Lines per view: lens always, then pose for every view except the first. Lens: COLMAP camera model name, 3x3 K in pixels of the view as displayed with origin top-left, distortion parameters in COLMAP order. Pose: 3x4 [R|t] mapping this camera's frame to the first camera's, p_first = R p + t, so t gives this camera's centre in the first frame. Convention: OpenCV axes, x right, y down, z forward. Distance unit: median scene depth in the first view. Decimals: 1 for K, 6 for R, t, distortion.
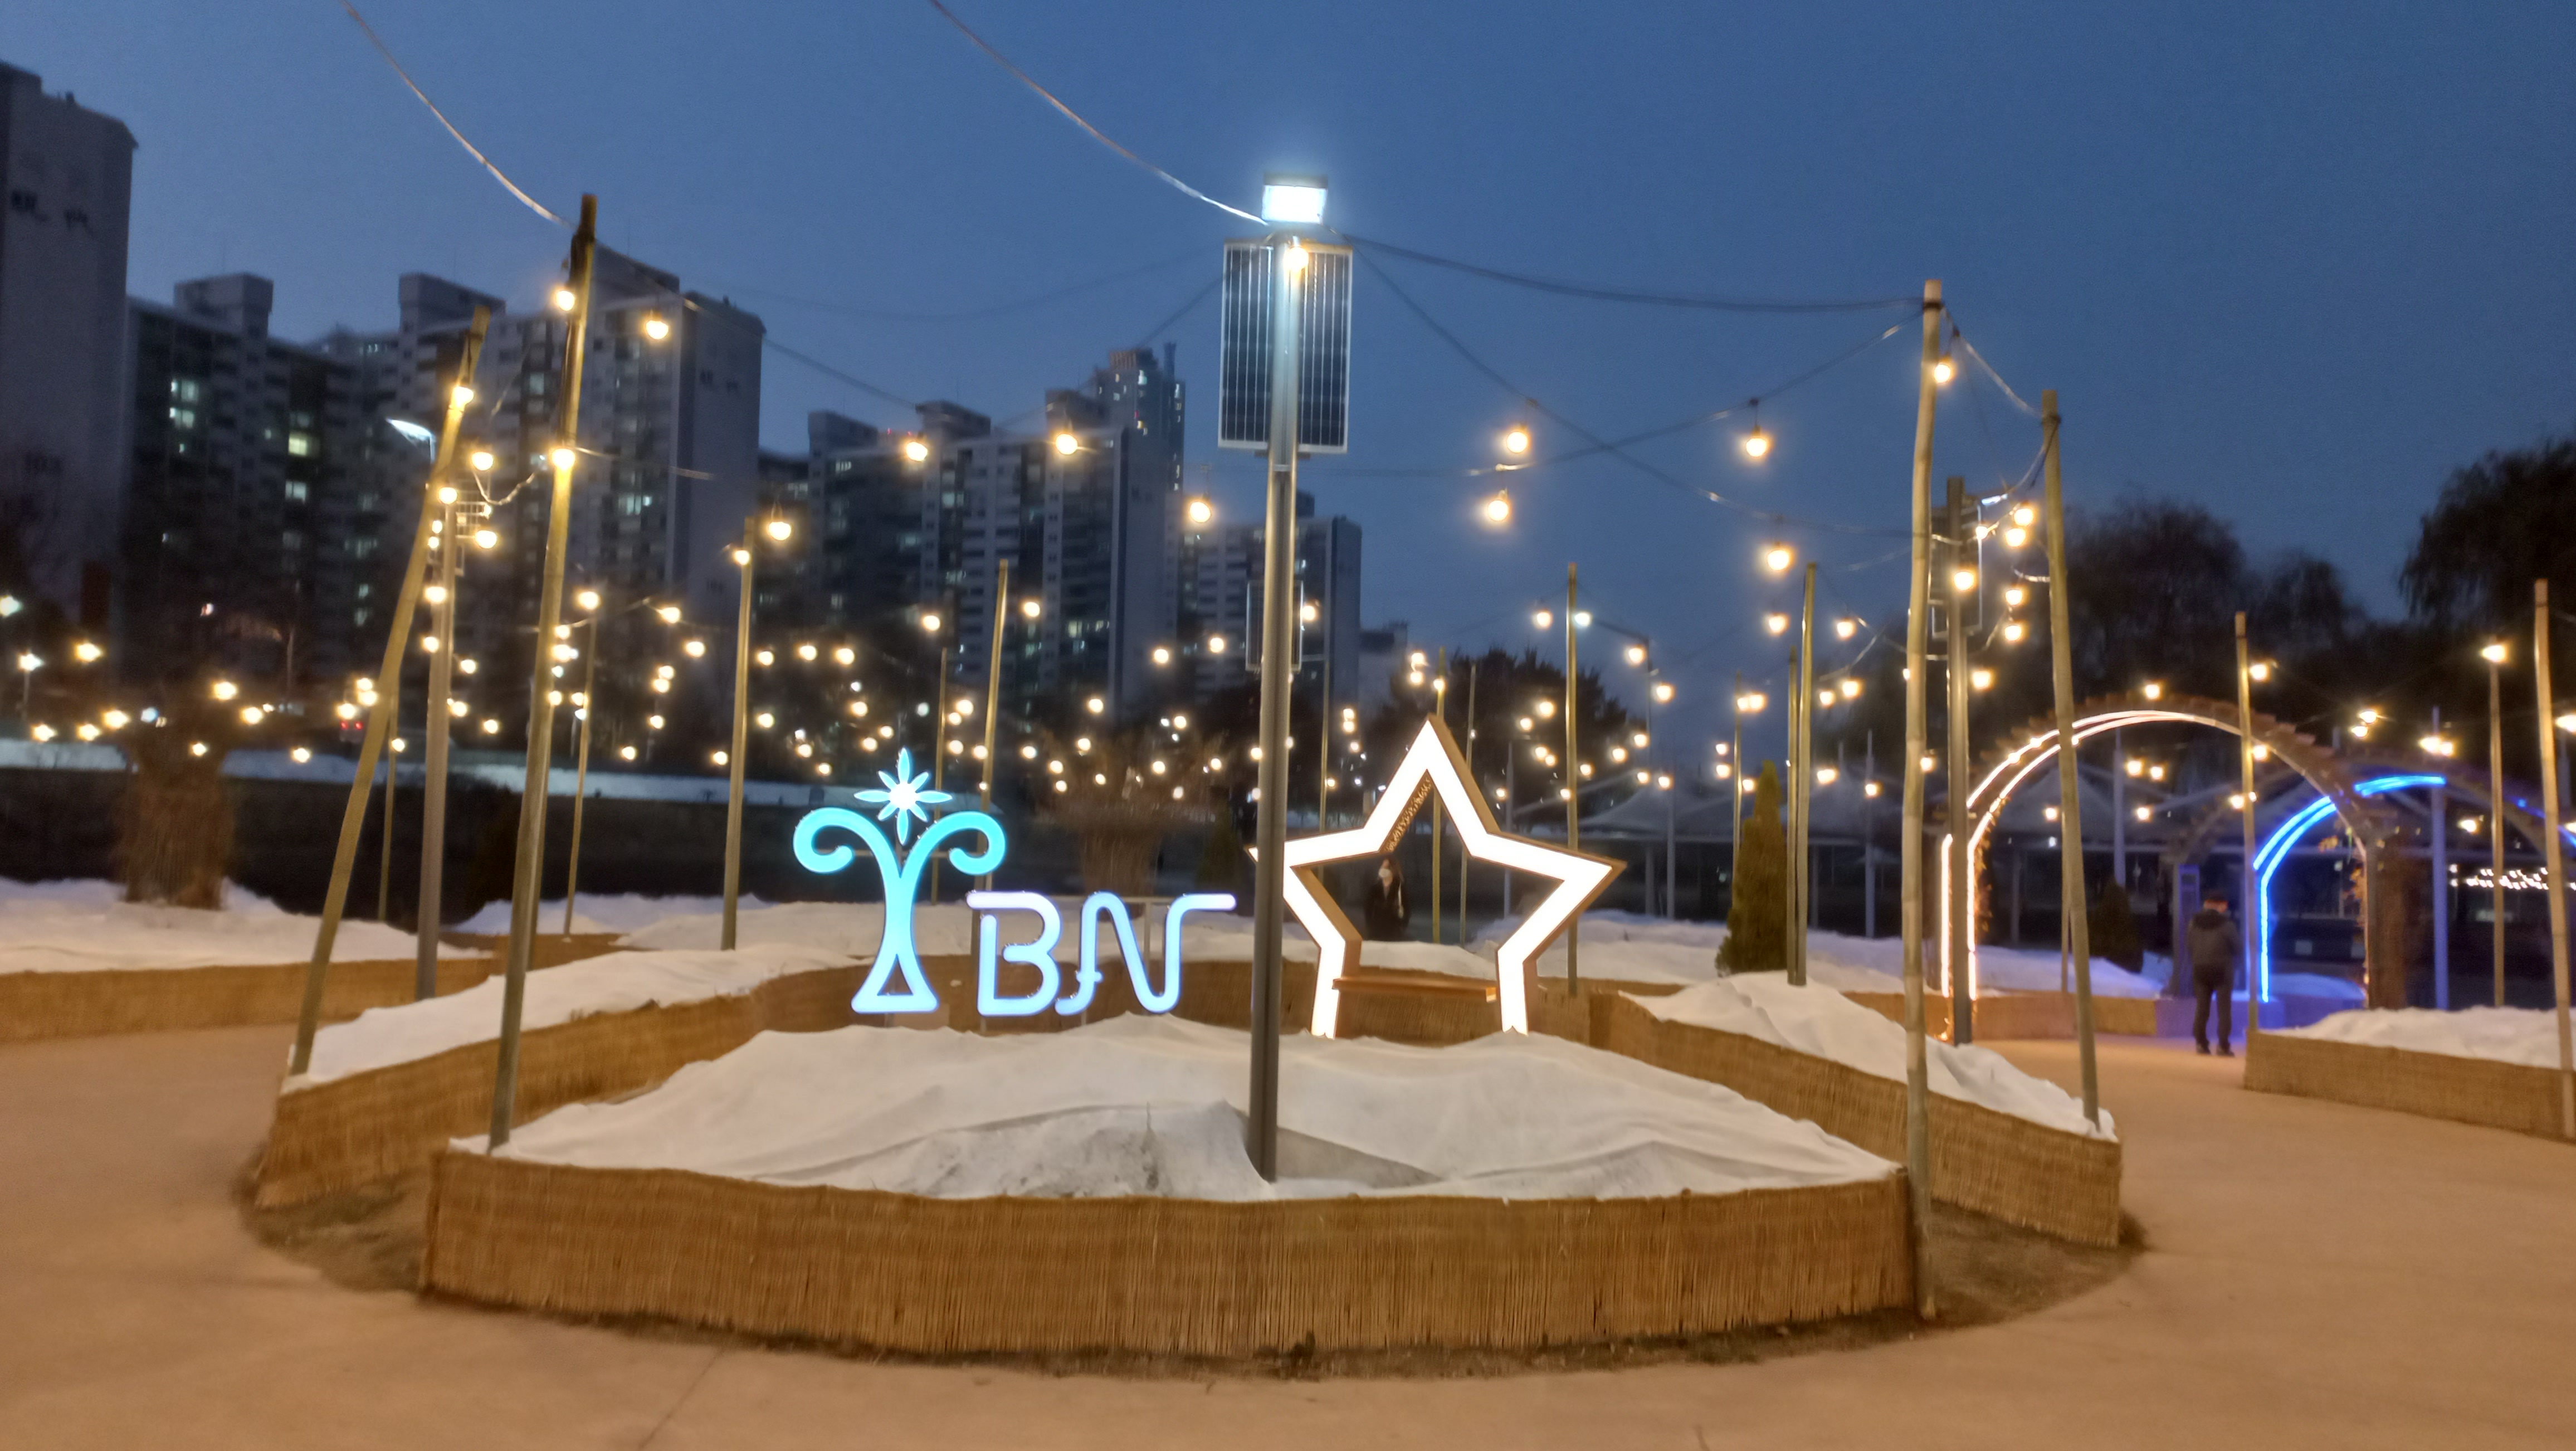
lens RADIAL K [[1904.1, 0, 1300.8], [0, 1904.1, 736.4], [0, 0, 1]] dist [0.079884, -0.039497]
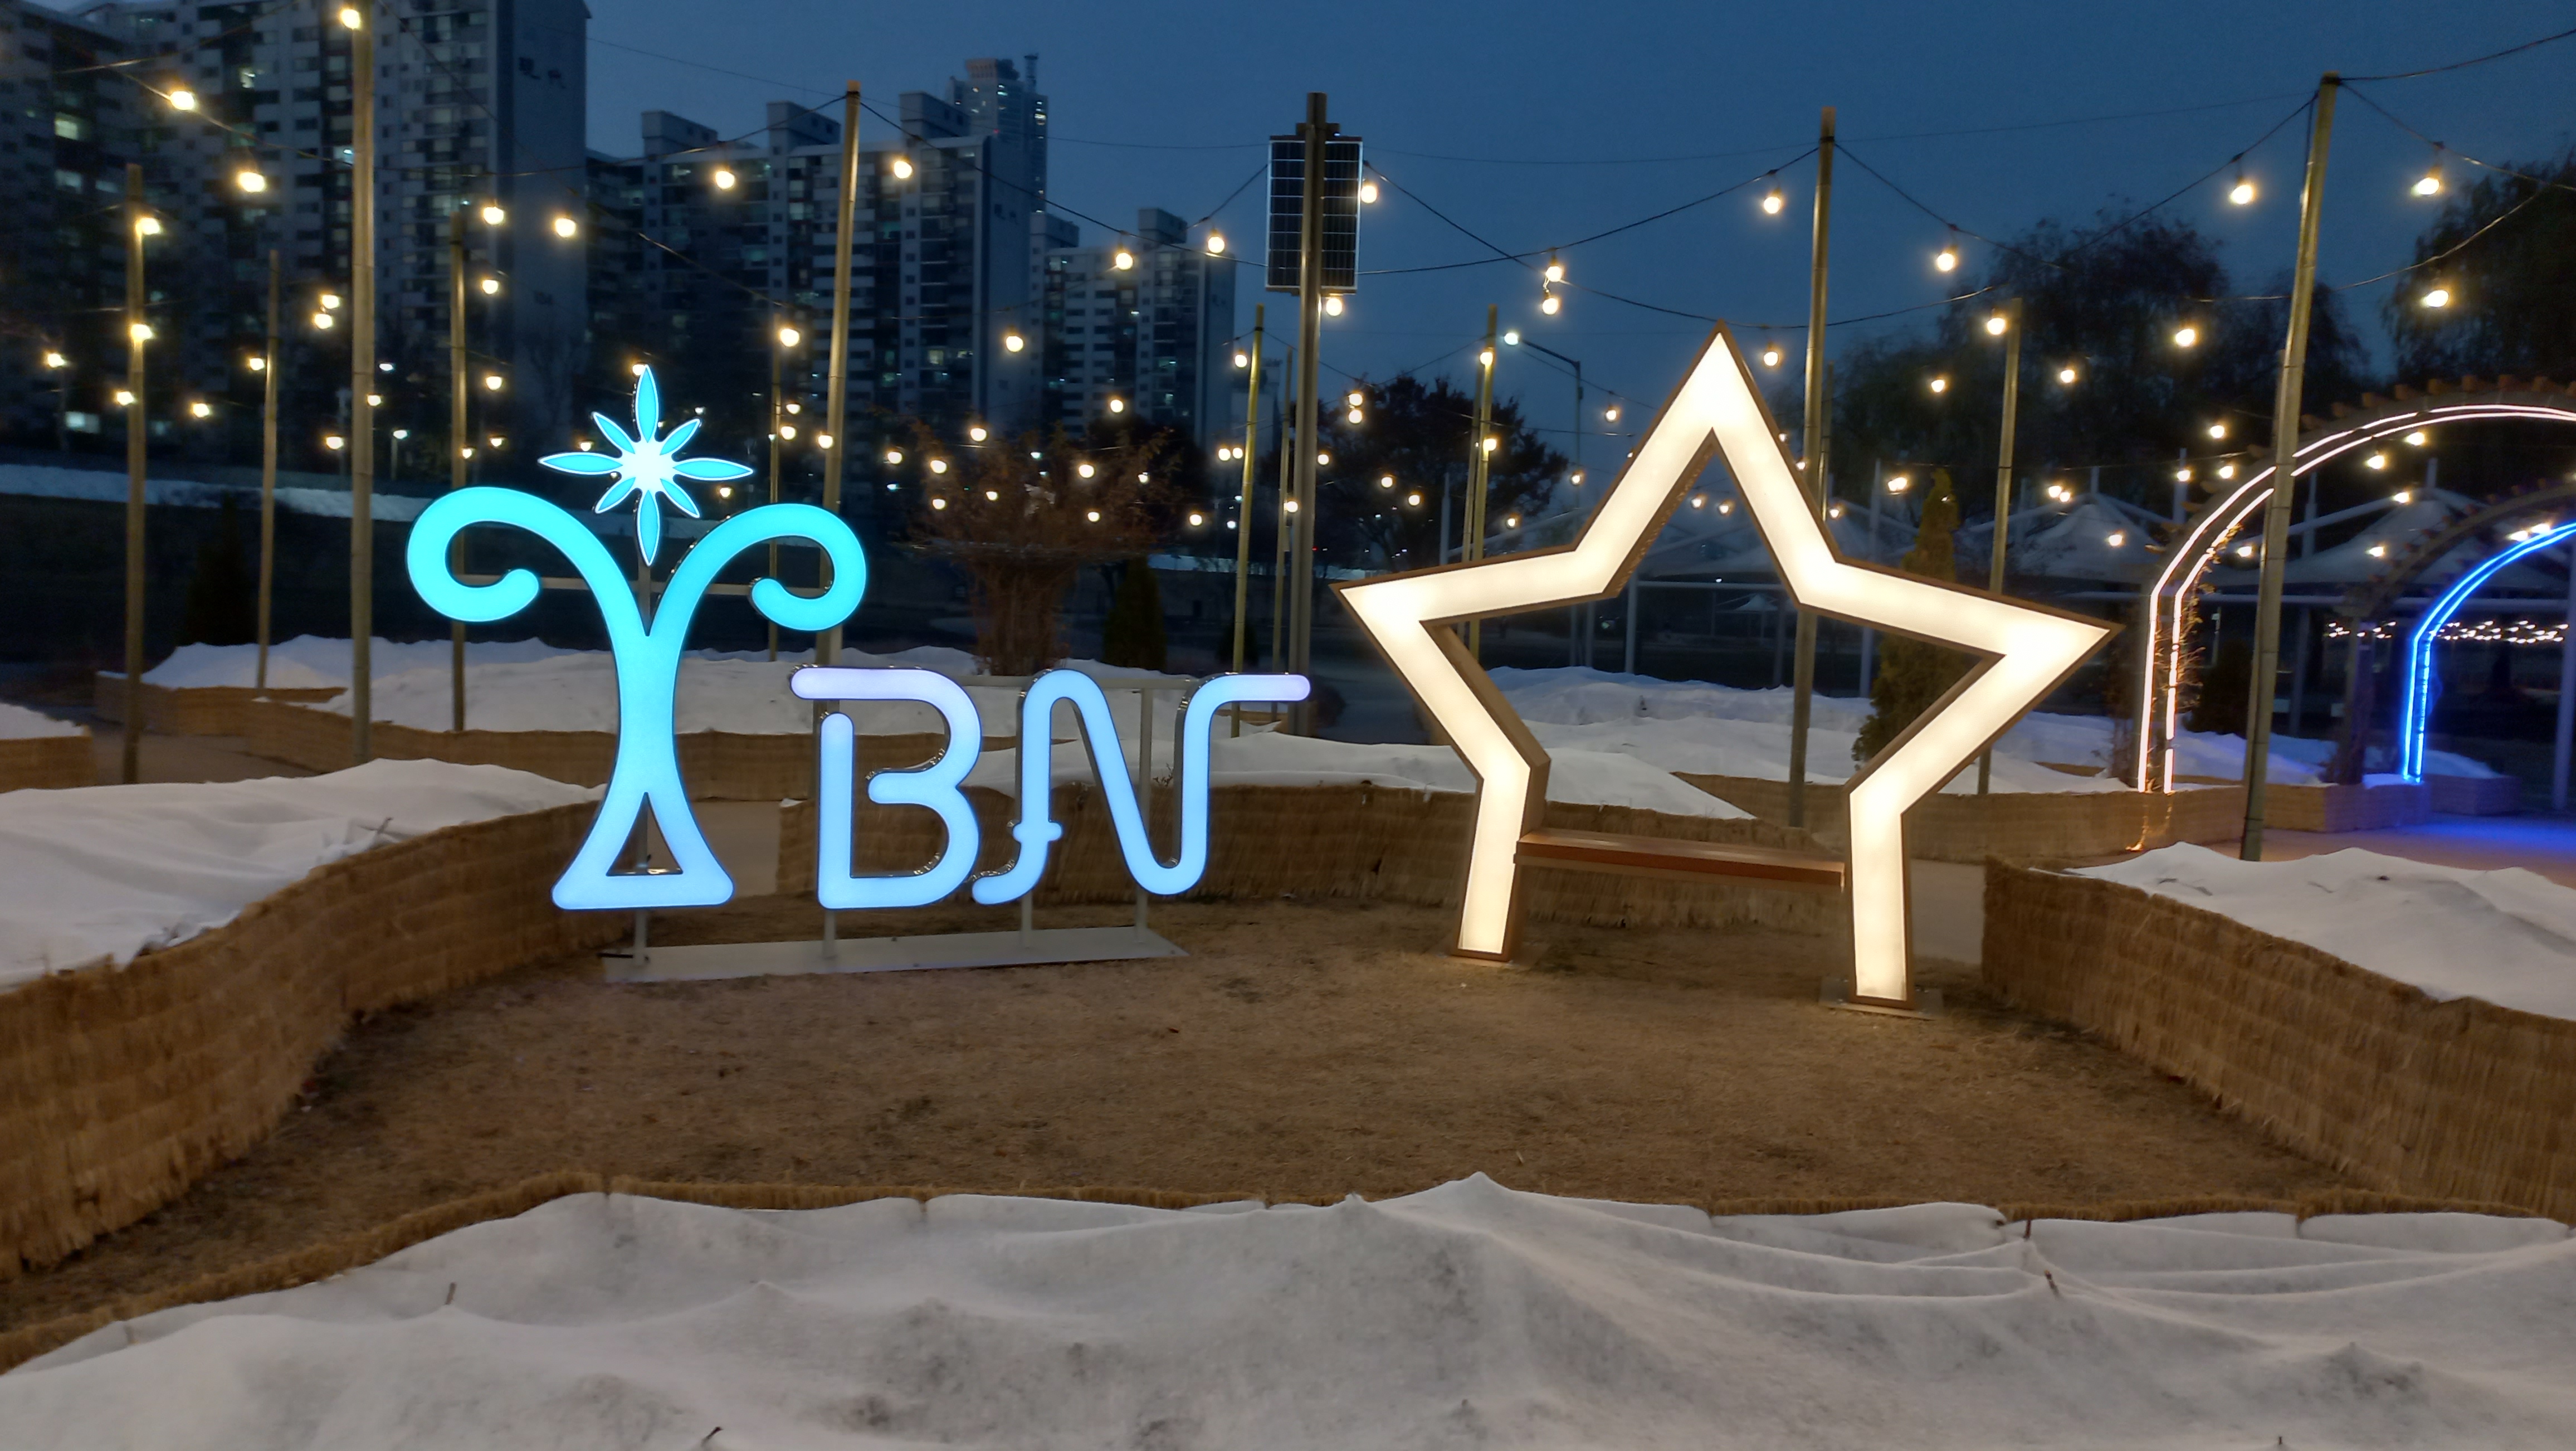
lens RADIAL K [[1904.1, 0, 1280.8], [0, 1904.1, 728.4], [0, 0, 1]] dist [0.079884, -0.039497]
pose [[0.998120, 0.007410, 0.060843, -0.016190], [-0.015232, 0.991511, 0.129127, 0.006552], [-0.059370, -0.129811, 0.989760, 0.103527]]
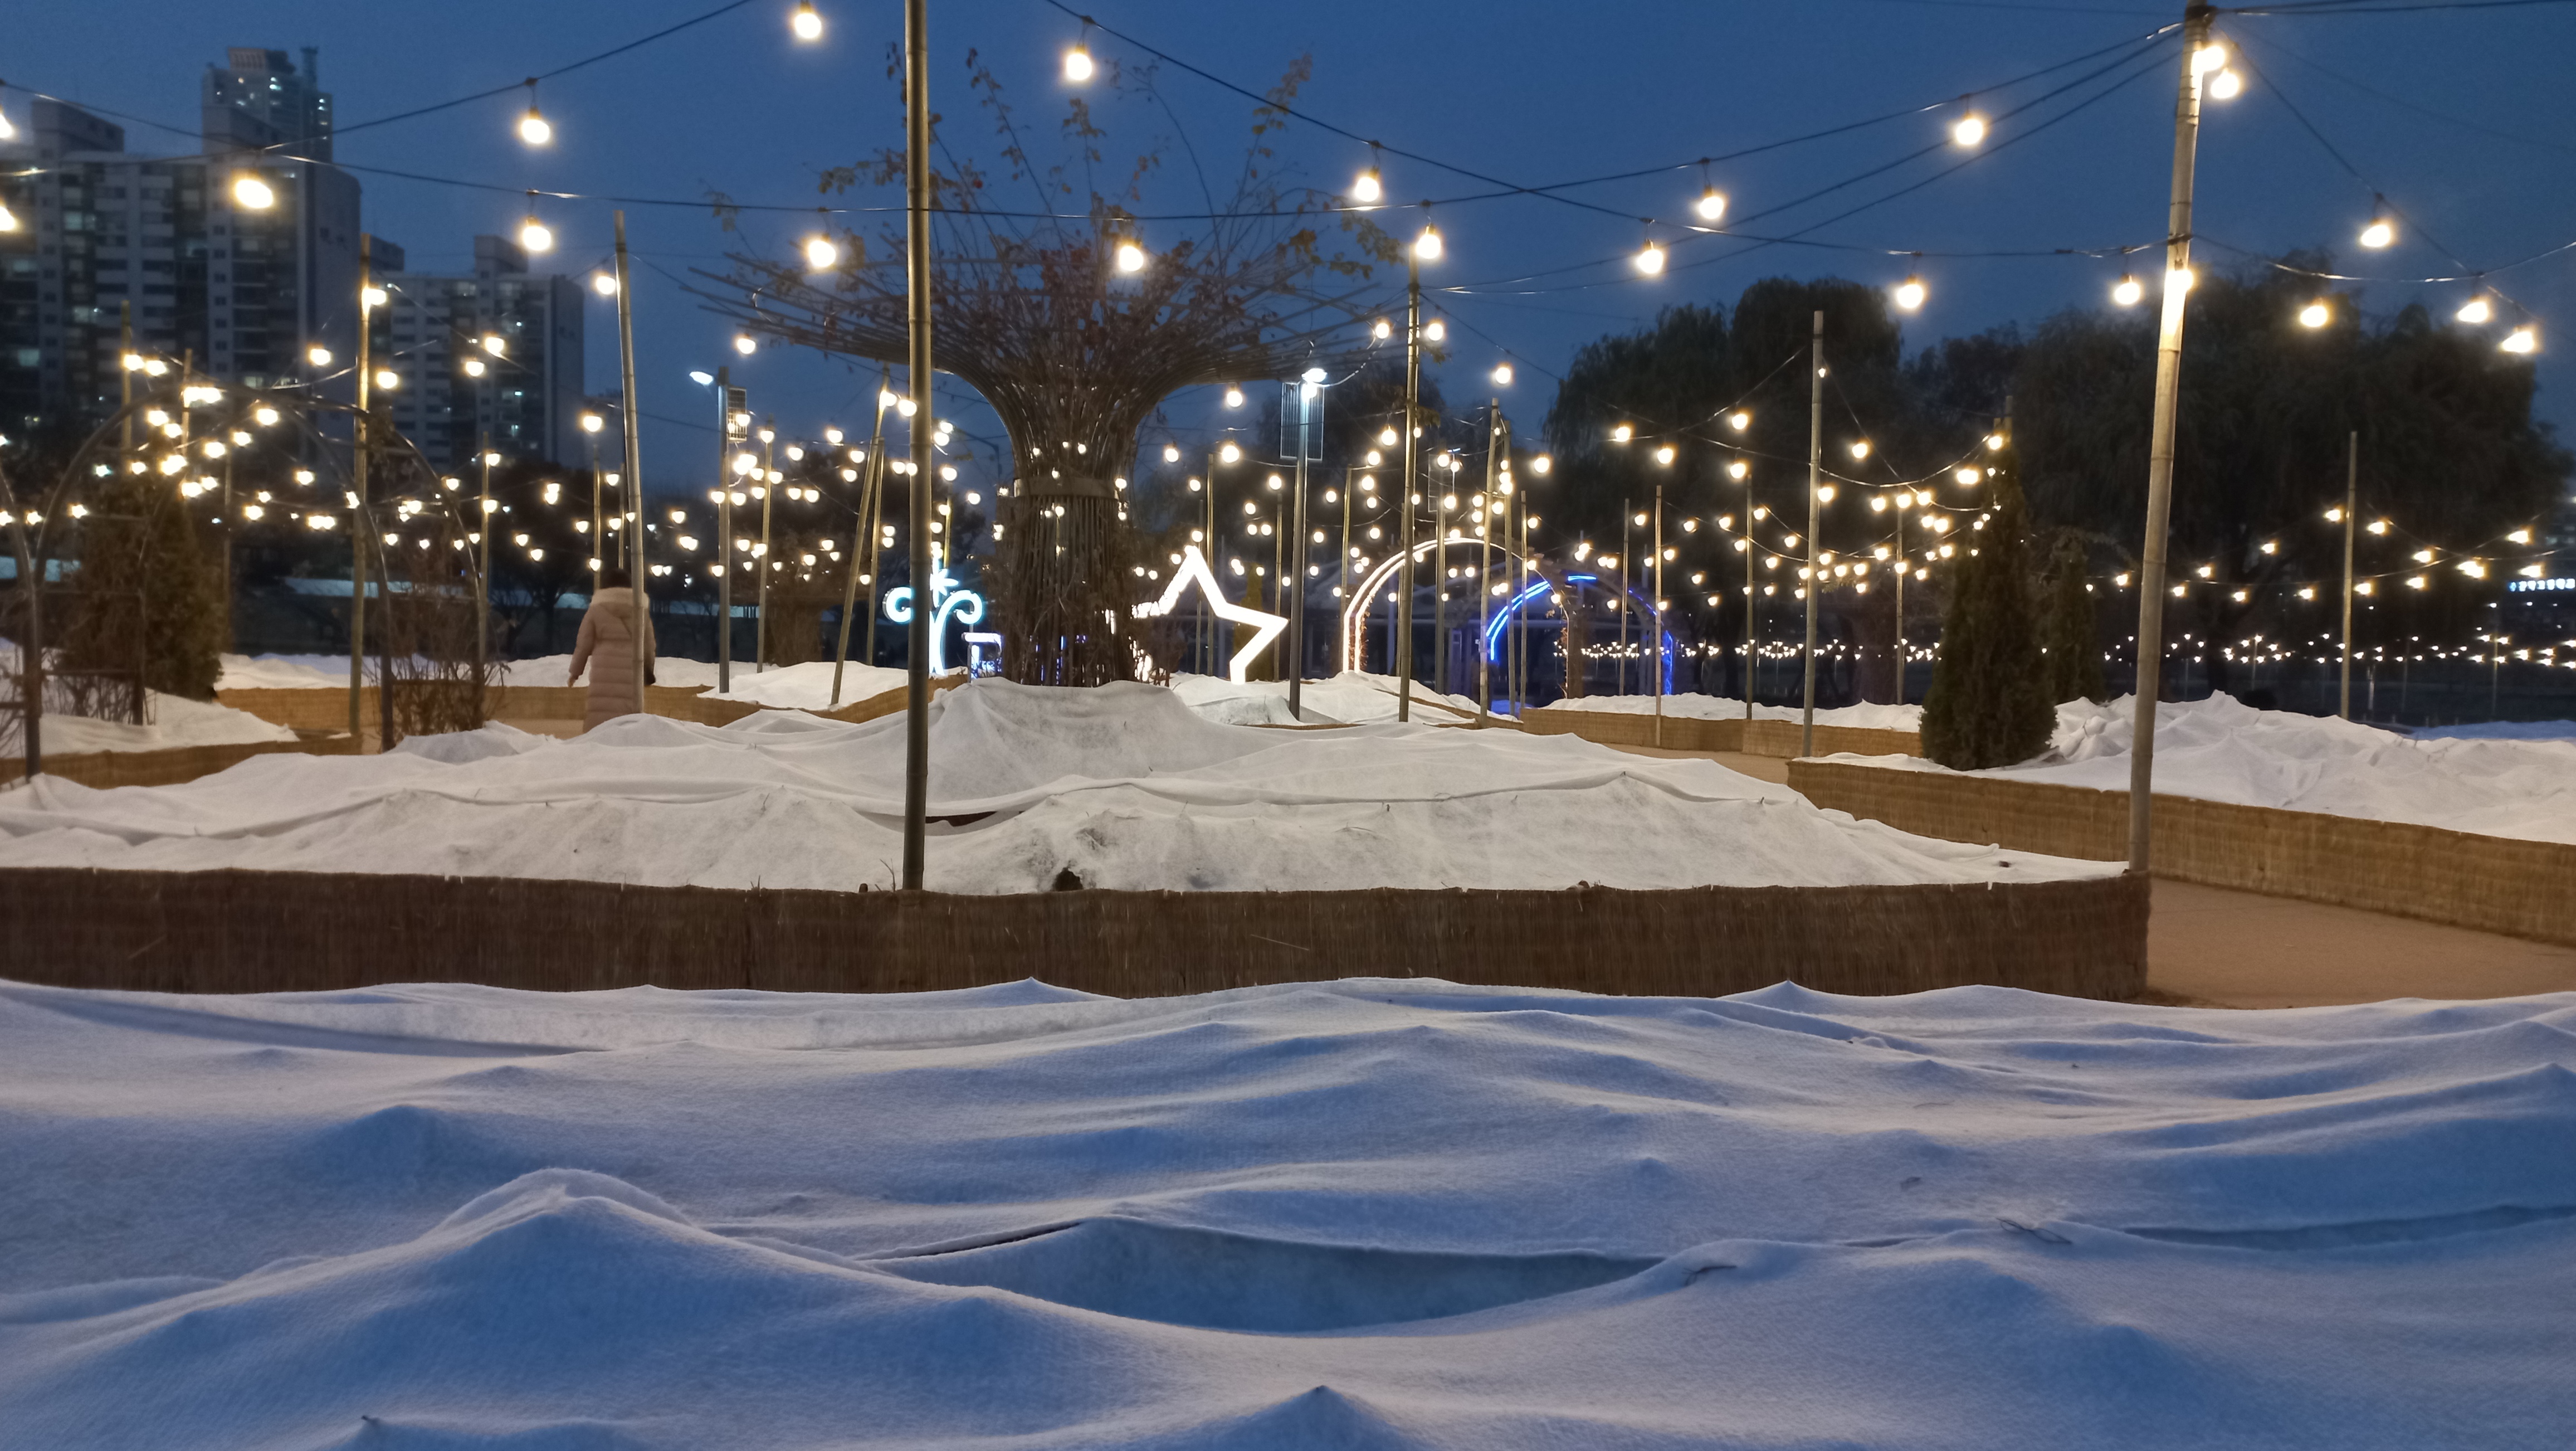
lens RADIAL K [[1904.1, 0, 1289.8], [0, 1904.1, 714.8], [0, 0, 1]] dist [0.079884, -0.039497]
pose [[0.920783, -0.018167, 0.389651, -0.128213], [-0.021805, 0.994956, 0.097917, -0.006295], [-0.389464, -0.098656, 0.915743, -0.180133]]
